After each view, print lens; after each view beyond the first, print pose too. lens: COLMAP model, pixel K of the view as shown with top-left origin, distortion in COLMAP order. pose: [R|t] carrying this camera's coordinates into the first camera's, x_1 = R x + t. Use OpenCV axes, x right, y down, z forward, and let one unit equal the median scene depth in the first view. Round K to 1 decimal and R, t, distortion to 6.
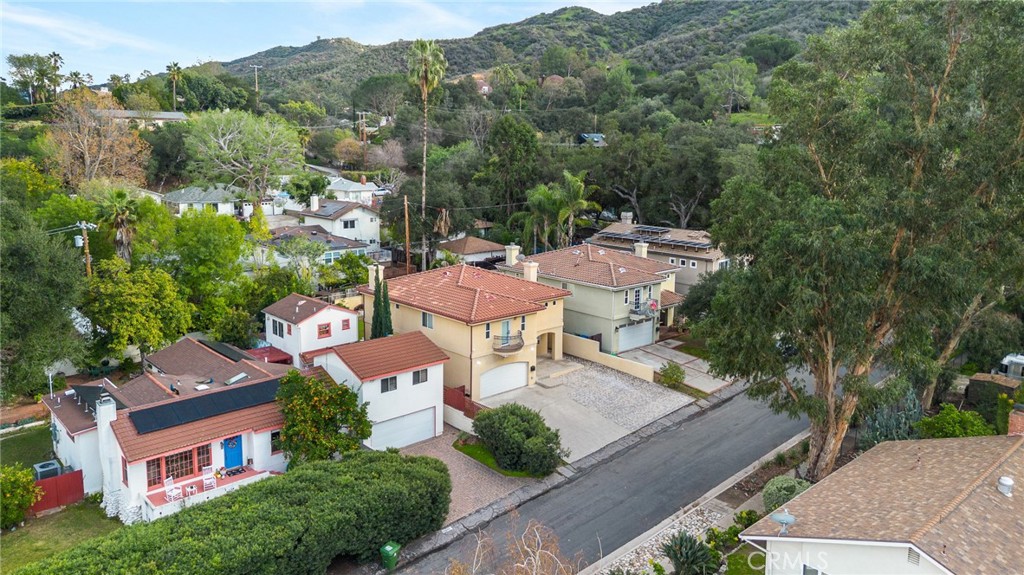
lens RADIAL K [[719.4, 0, 512.0], [0, 719.4, 287.5], [0, 0, 1]] dist [0.002132, 0.000579]
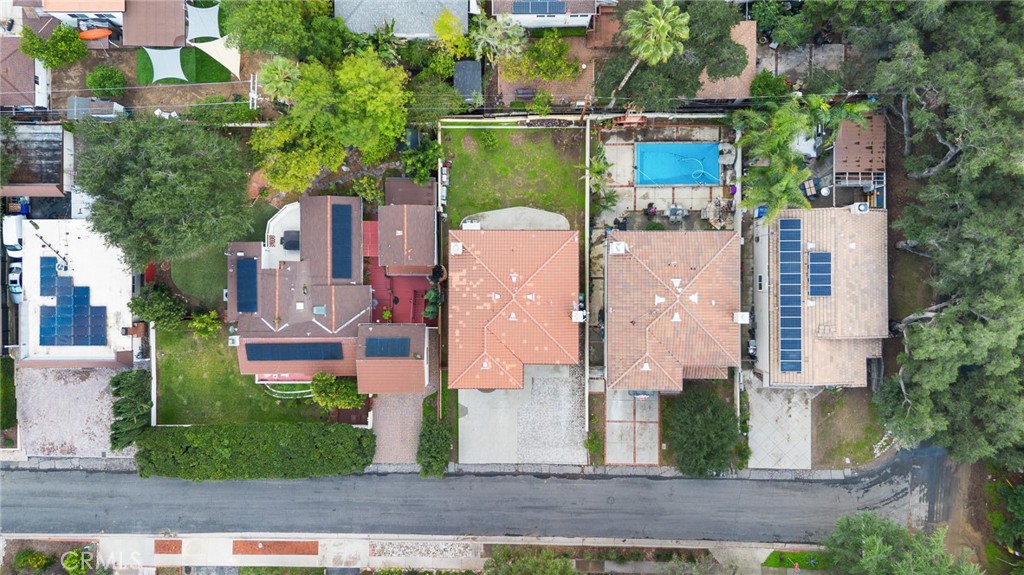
lens RADIAL K [[719.4, 0, 512.0], [0, 719.4, 287.5], [0, 0, 1]] dist [0.002132, 0.000579]
pose [[0.740957, 0.671493, -0.008911, -0.077753], [-0.124750, 0.150669, 0.980682, -1.262039], [0.659863, -0.725532, 0.195408, 0.867012]]
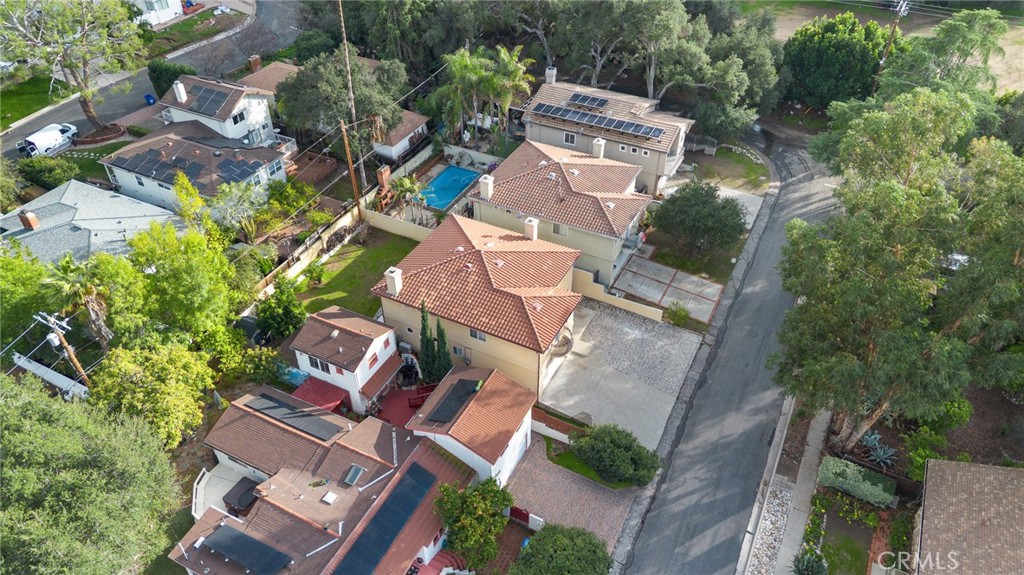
lens RADIAL K [[719.4, 0, 512.0], [0, 719.4, 287.5], [0, 0, 1]] dist [0.002132, 0.000579]
pose [[0.935298, -0.227660, 0.270903, -0.333336], [0.072042, 0.872035, 0.484112, -0.501044], [-0.346450, -0.433273, 0.832014, 0.160981]]
